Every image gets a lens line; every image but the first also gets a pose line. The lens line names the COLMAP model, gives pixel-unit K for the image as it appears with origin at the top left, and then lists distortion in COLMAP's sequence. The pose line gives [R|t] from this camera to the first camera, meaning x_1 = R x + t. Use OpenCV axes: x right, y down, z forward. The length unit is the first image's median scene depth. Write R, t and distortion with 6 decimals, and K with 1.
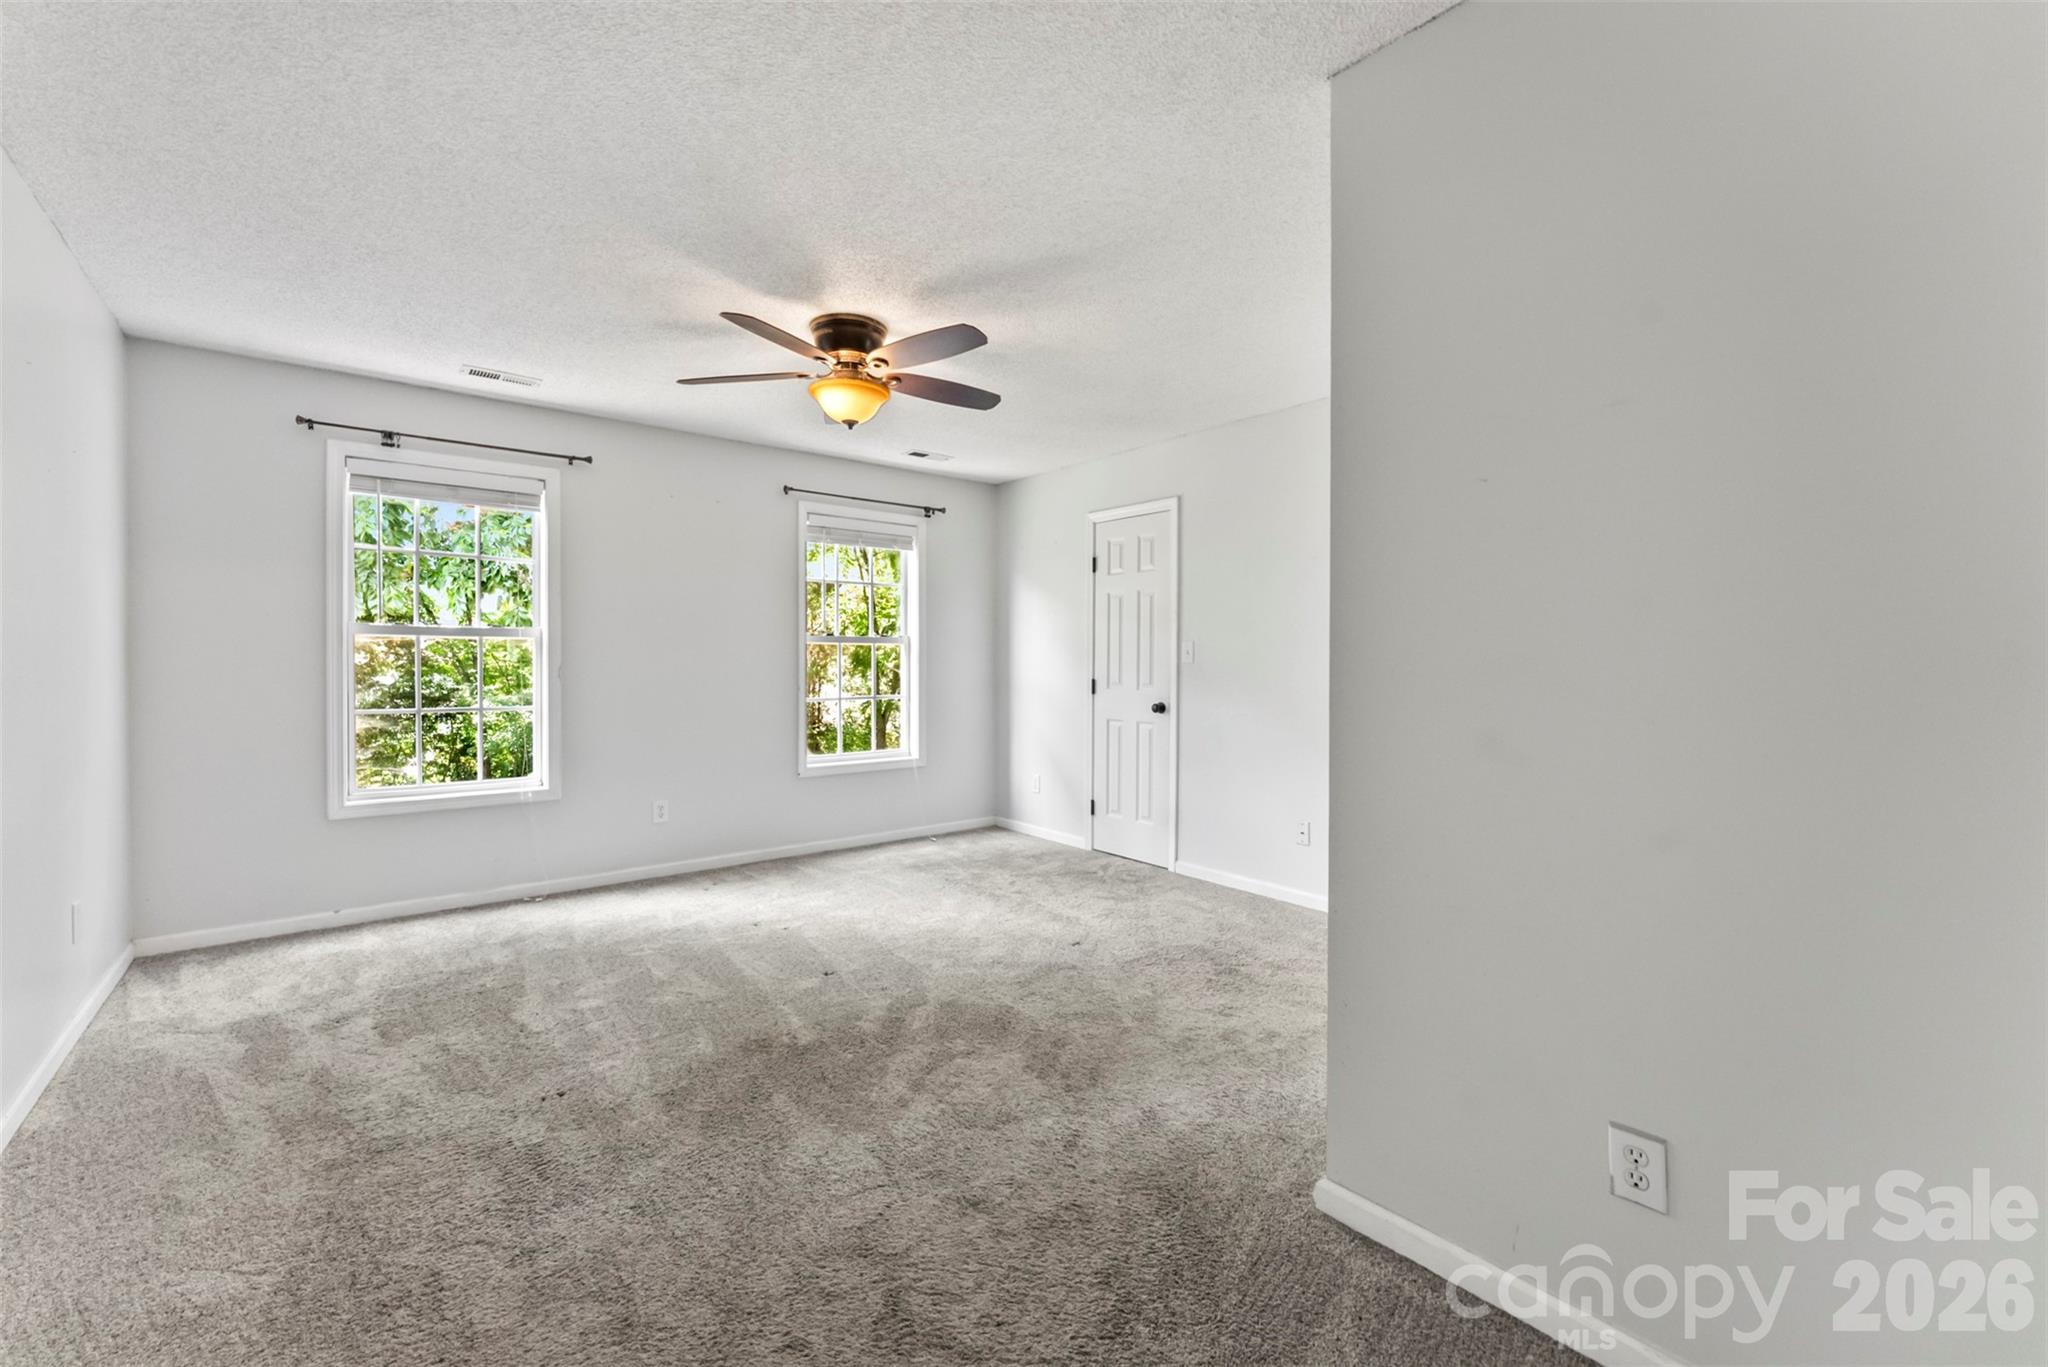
lens RADIAL K [[831.4, 0, 1029.9], [0, 831.4, 667.2], [0, 0, 1]] dist [-0.003041, 0.000621]
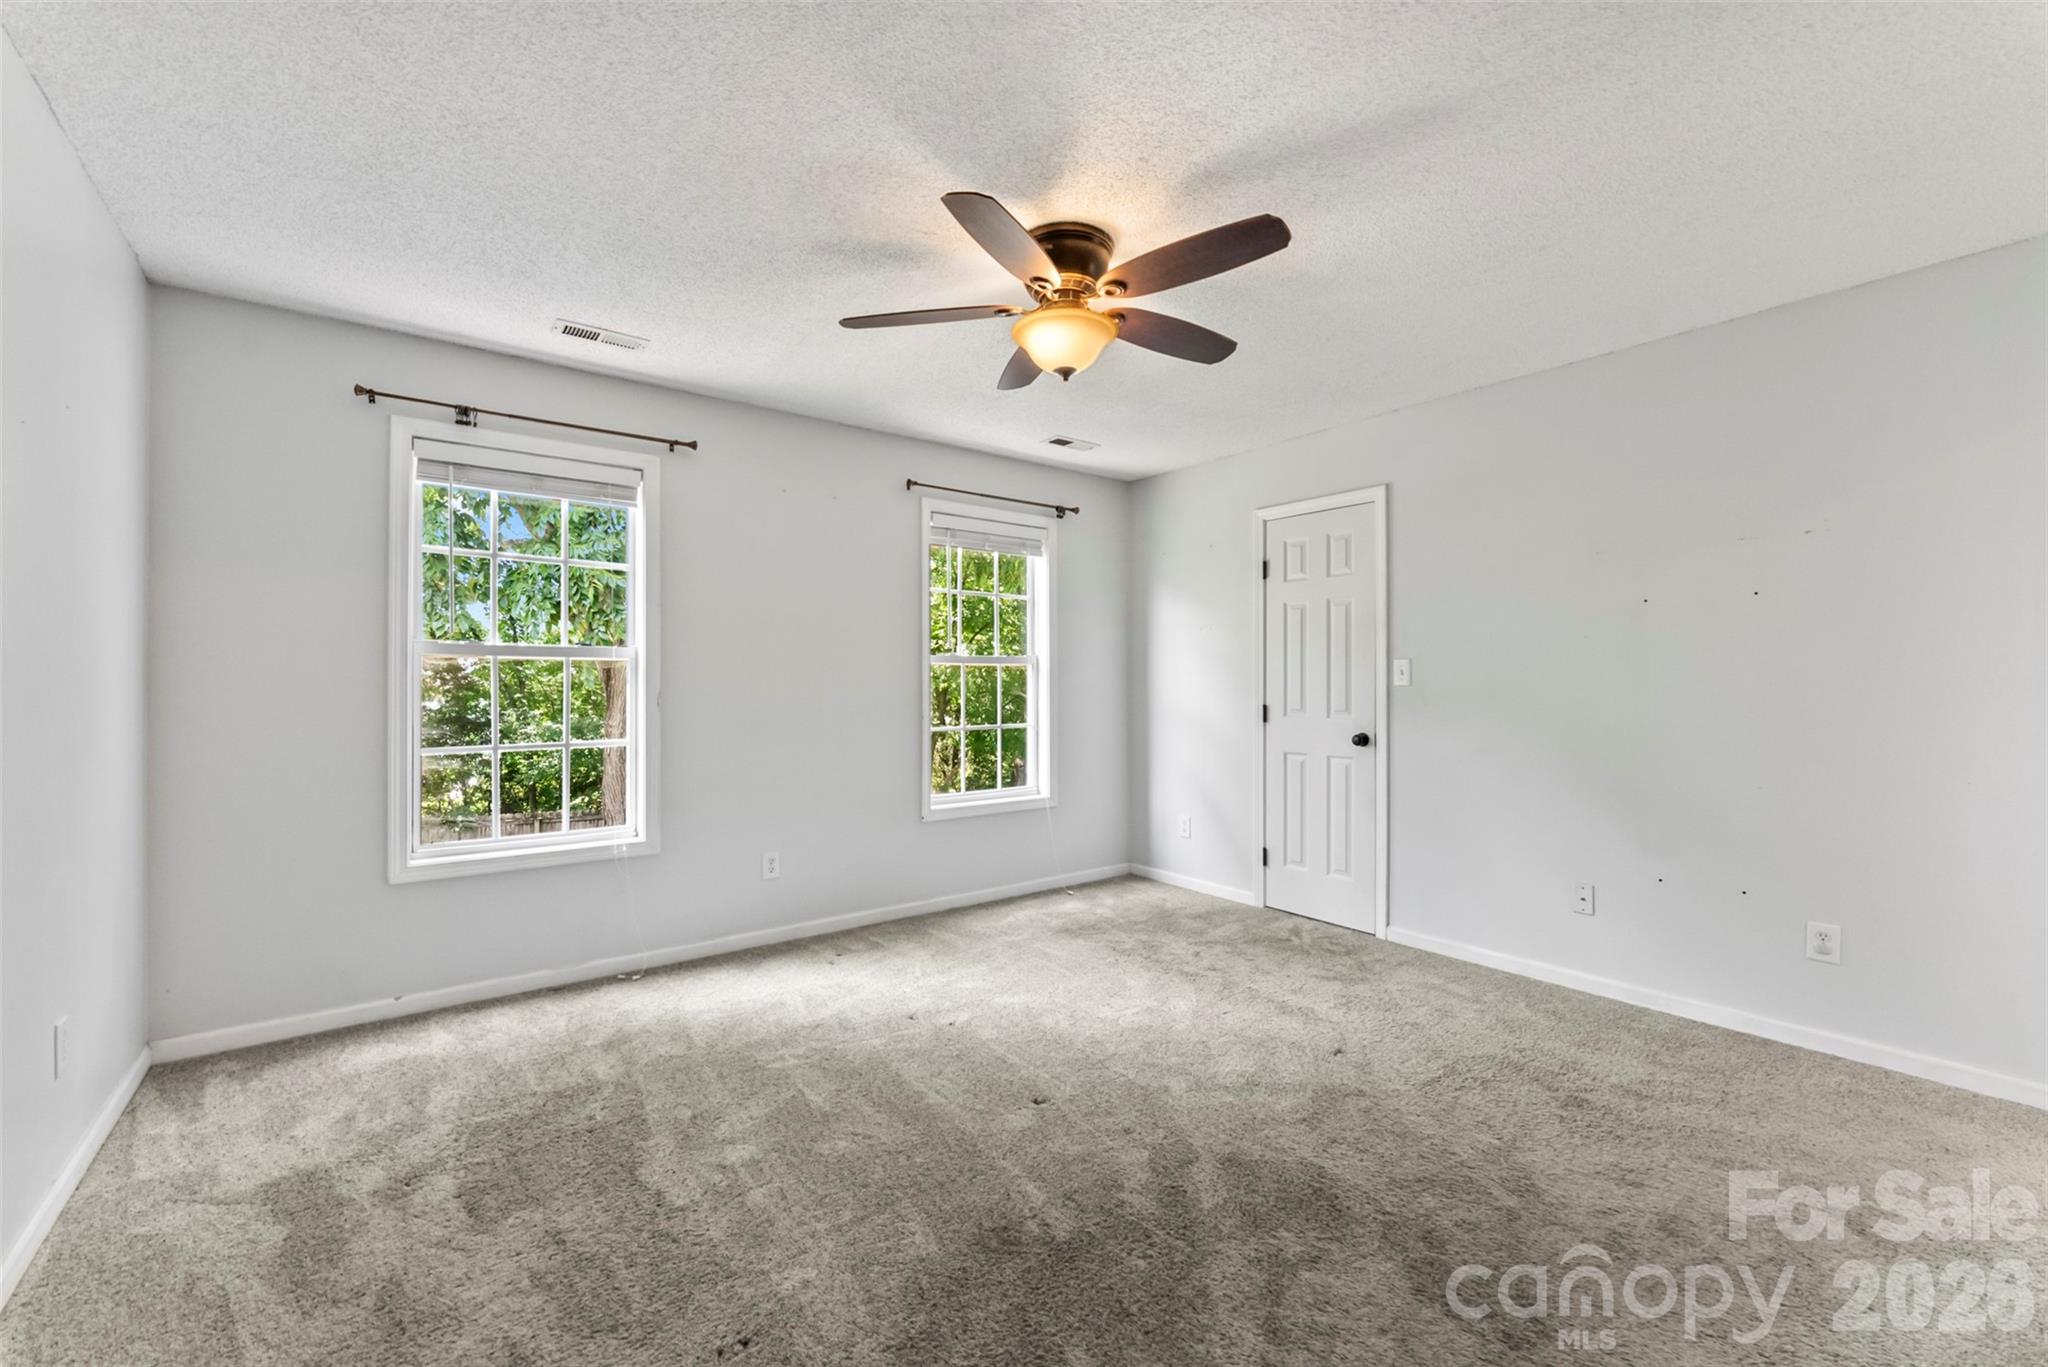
lens RADIAL K [[831.4, 0, 1028.0], [0, 831.4, 676.2], [0, 0, 1]] dist [-0.003041, 0.000621]
pose [[0.999419, -0.004749, -0.033761, -0.196286], [0.004220, 0.999868, -0.015715, -0.003462], [0.033831, 0.015563, 0.999306, 0.211402]]
